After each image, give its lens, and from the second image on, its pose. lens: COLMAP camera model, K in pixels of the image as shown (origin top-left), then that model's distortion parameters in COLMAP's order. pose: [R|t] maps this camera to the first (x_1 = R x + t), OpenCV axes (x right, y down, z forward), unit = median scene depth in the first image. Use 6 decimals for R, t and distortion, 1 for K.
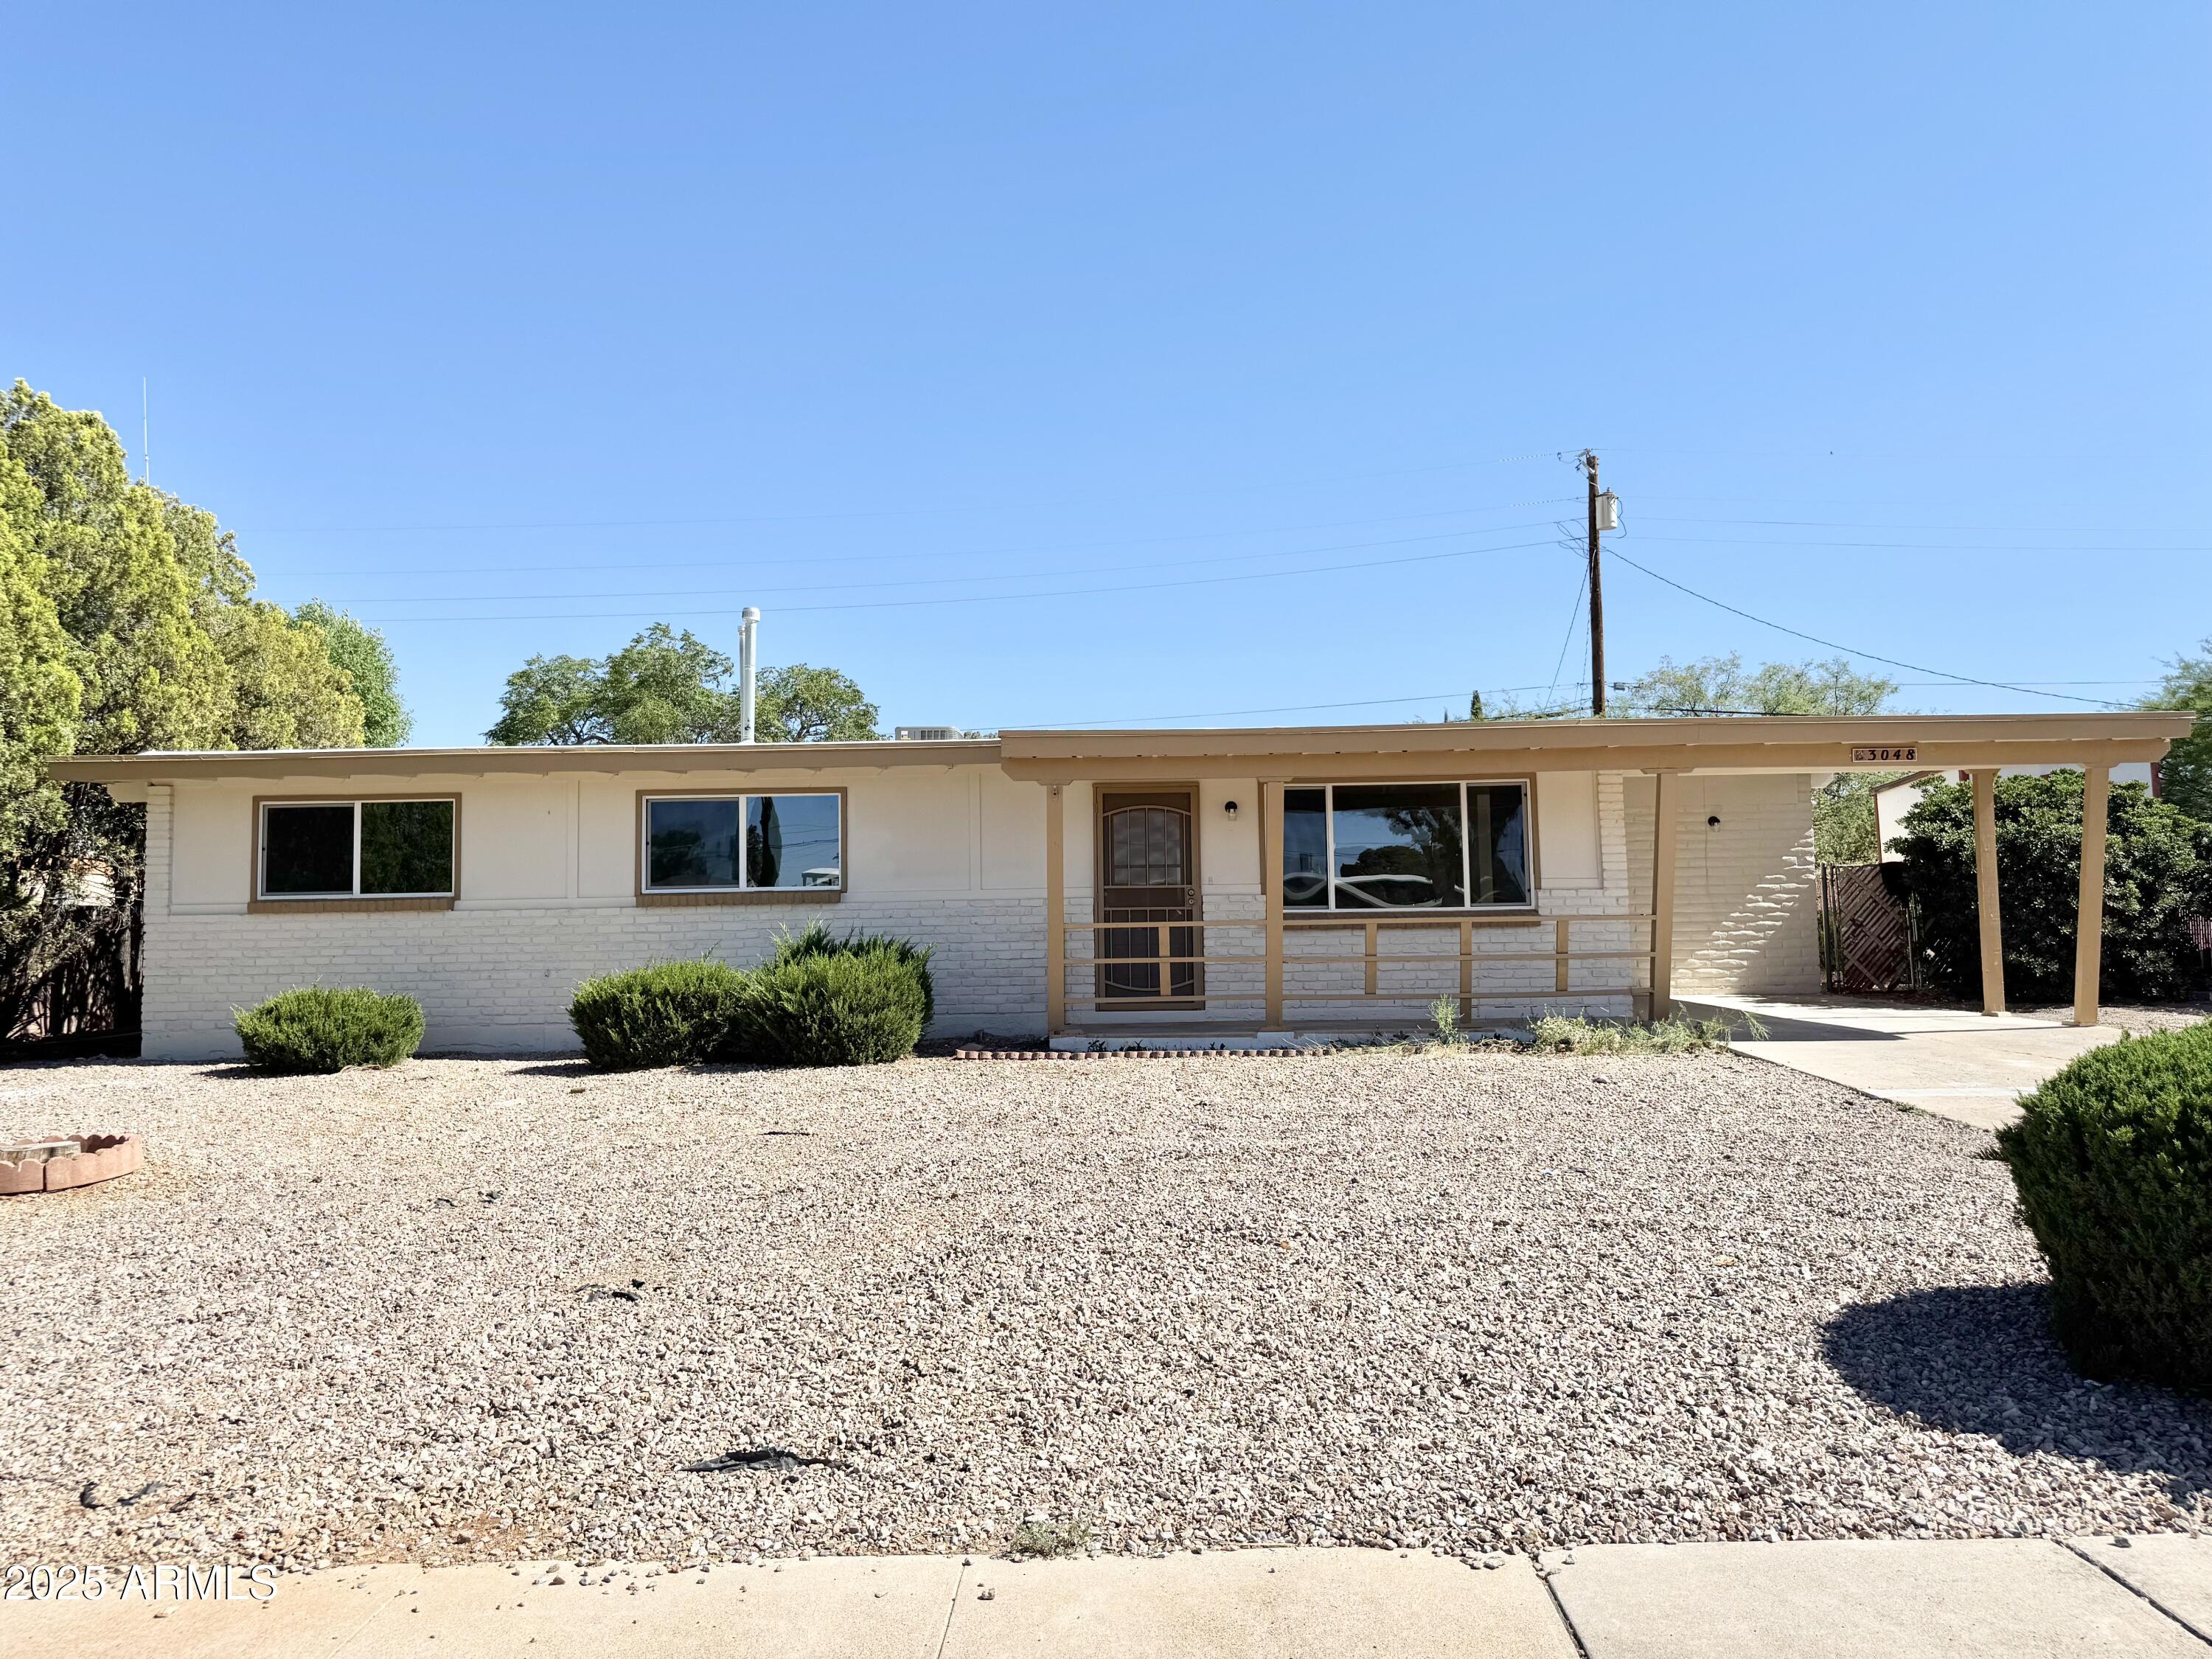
lens RADIAL K [[1565.4, 0, 1107.8], [0, 1565.4, 838.6], [0, 0, 1]] dist [0.033047, -0.031906]
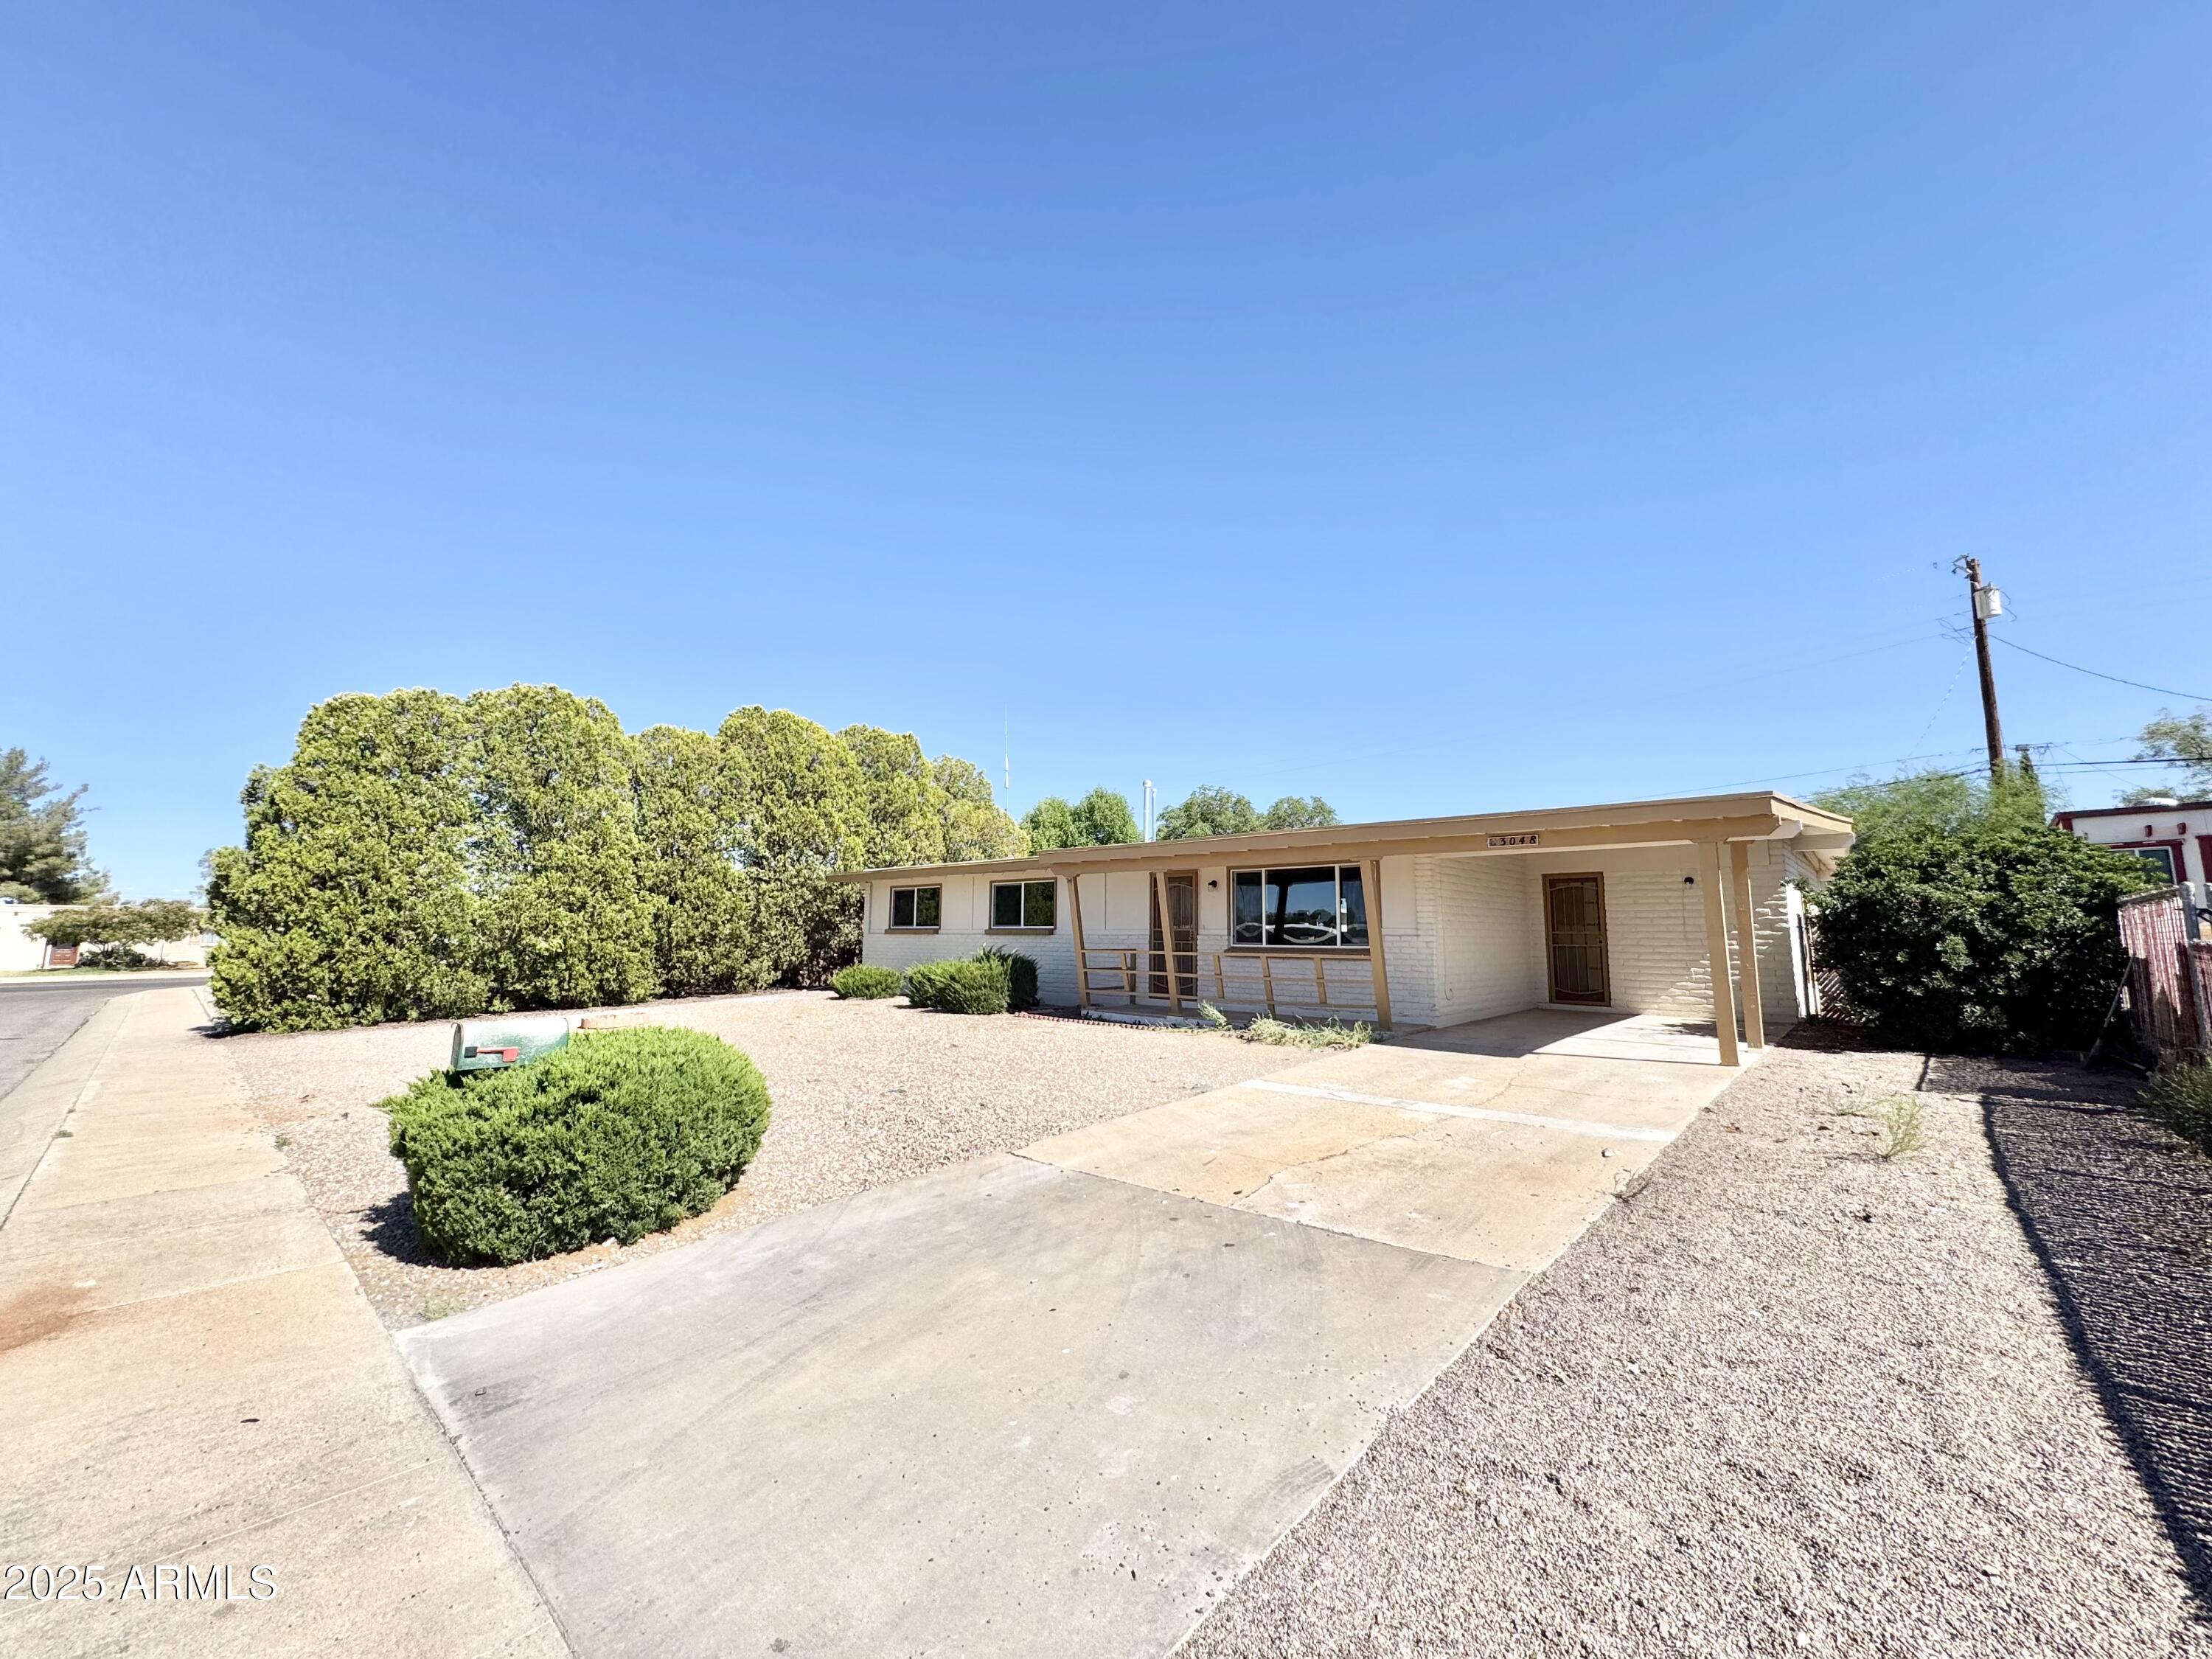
lens RADIAL K [[882.0, 0, 1096.1], [0, 882.0, 806.5], [0, 0, 1]] dist [0.000109, 0.000592]
pose [[0.743143, -0.076688, -0.664724, 0.646752], [0.018956, 0.995425, -0.093648, -0.016584], [0.668864, 0.056993, 0.741197, 0.178836]]
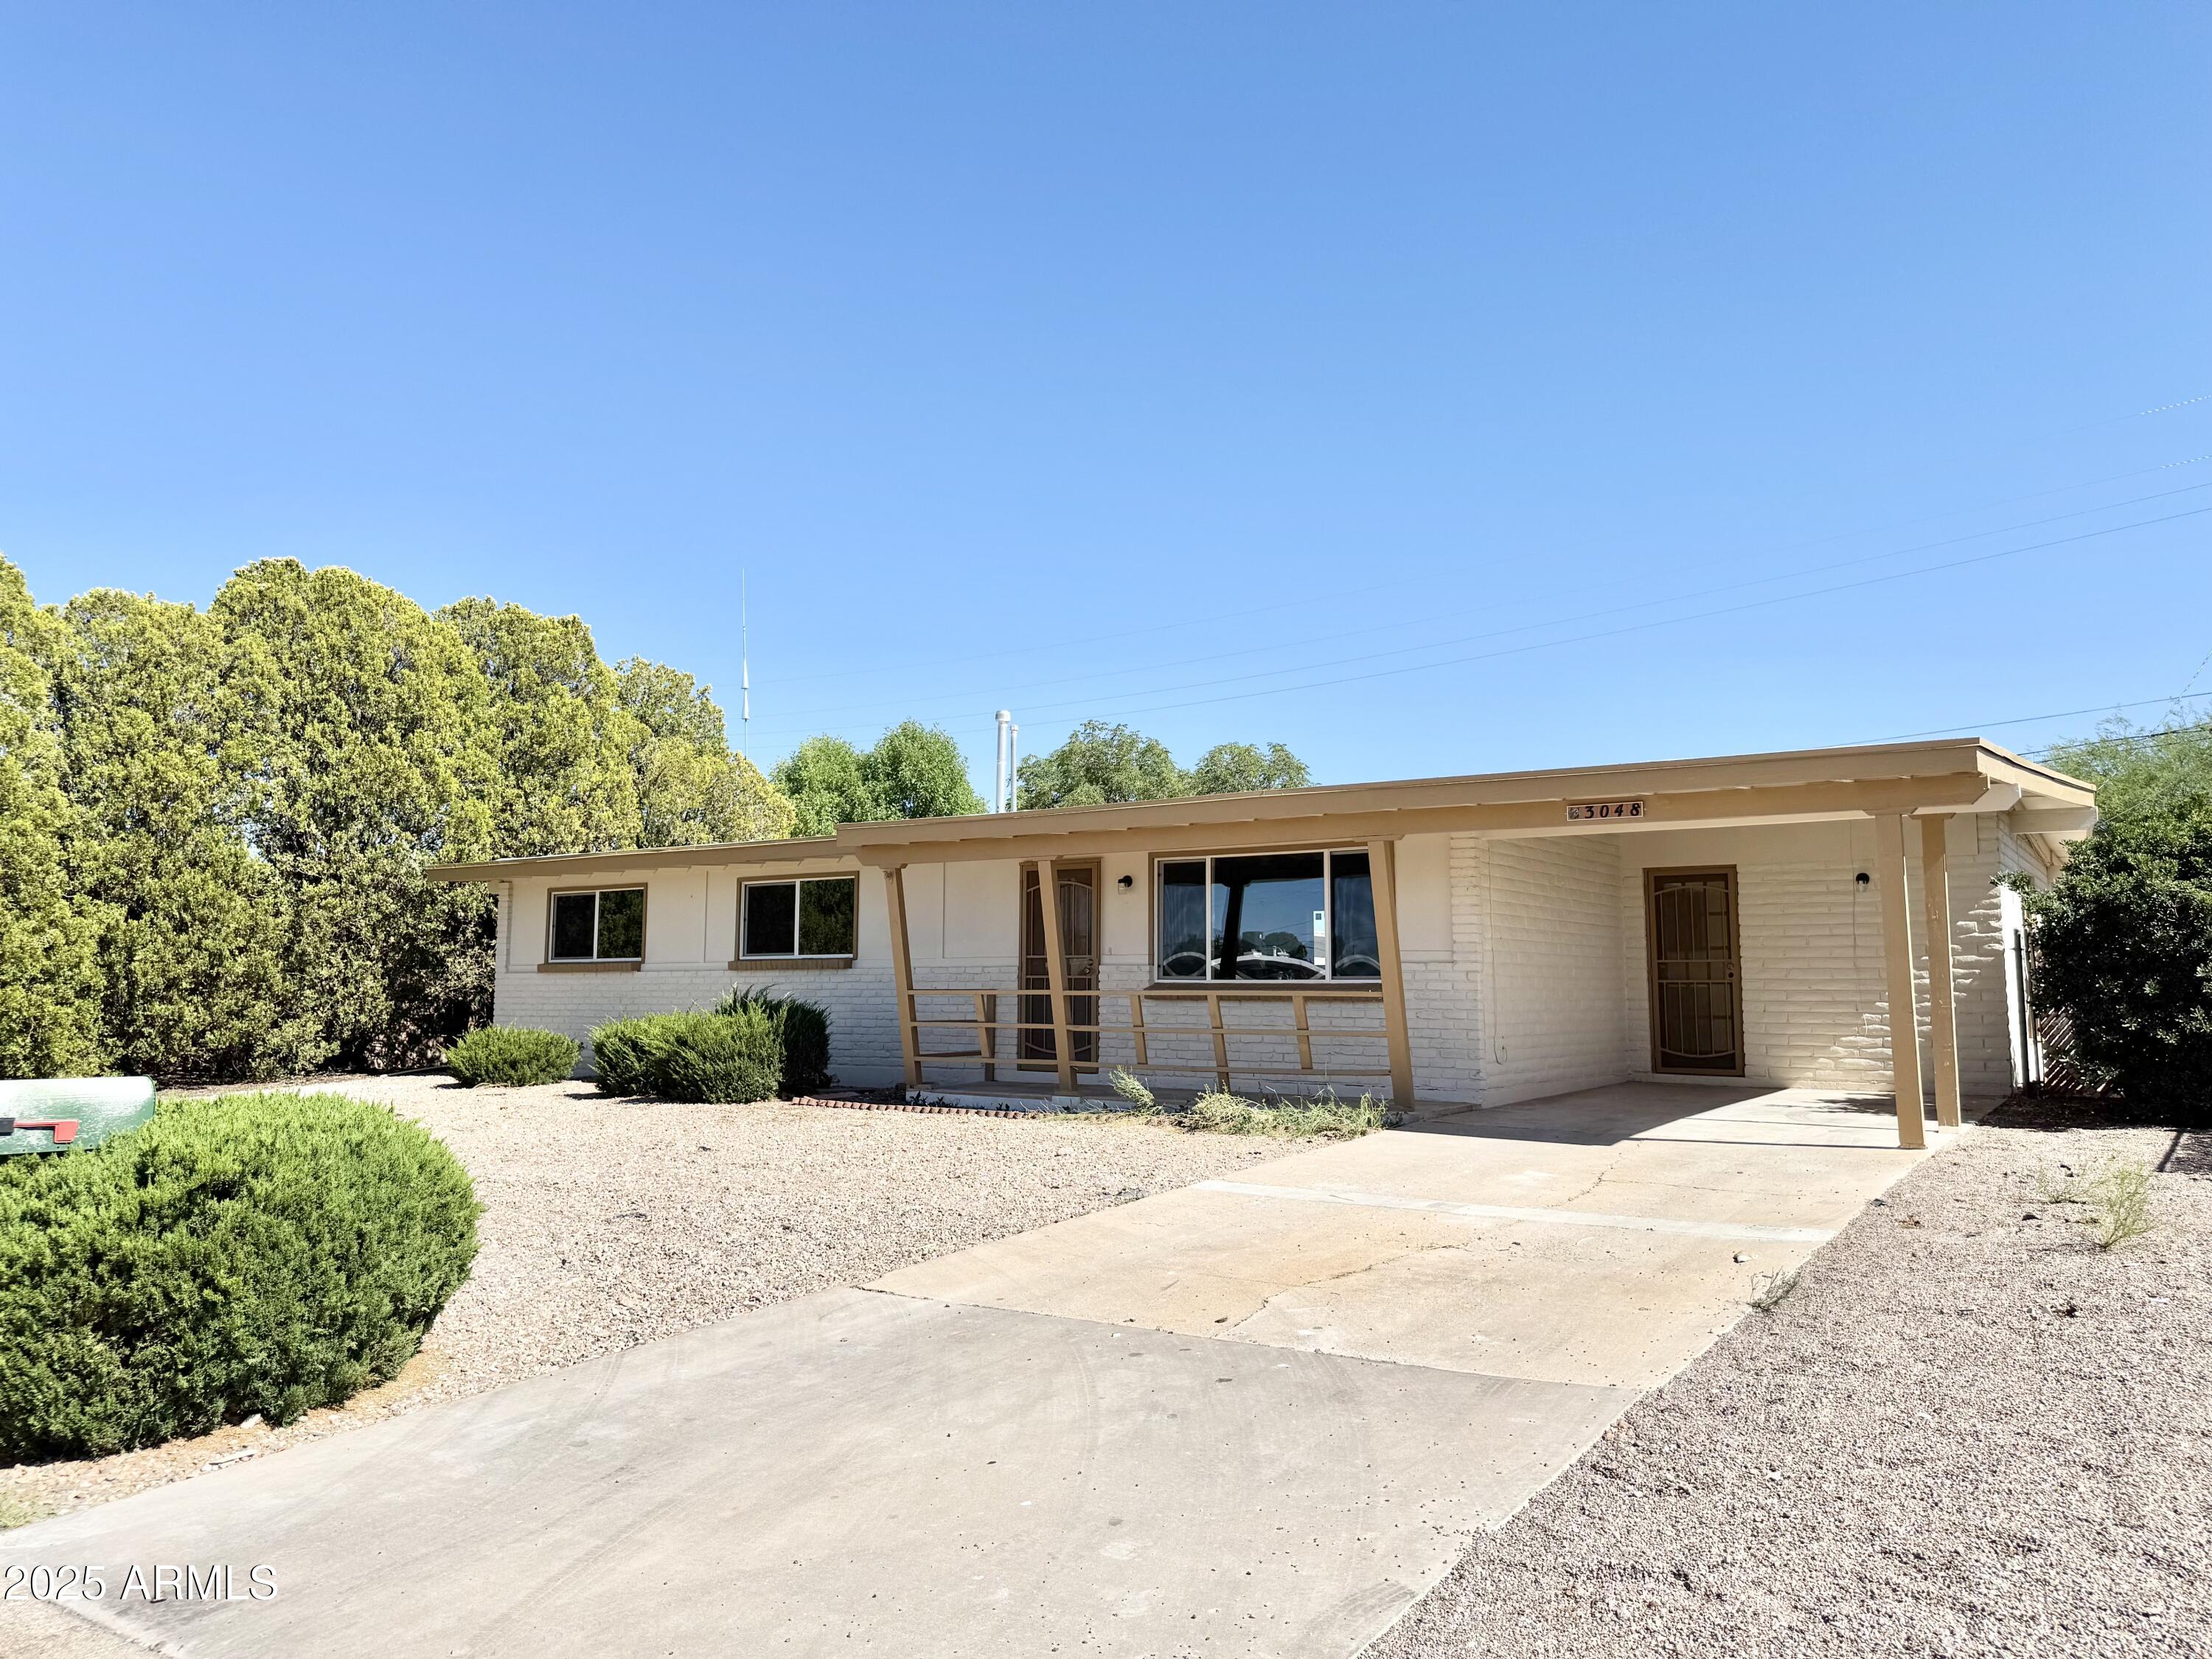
lens RADIAL K [[1565.4, 0, 1084.9], [0, 1565.4, 776.6], [0, 0, 1]] dist [0.033047, -0.031906]
pose [[0.824539, -0.058592, -0.562763, 0.657740], [0.016972, 0.996737, -0.078908, -0.007775], [0.565551, 0.055511, 0.822843, 0.112132]]
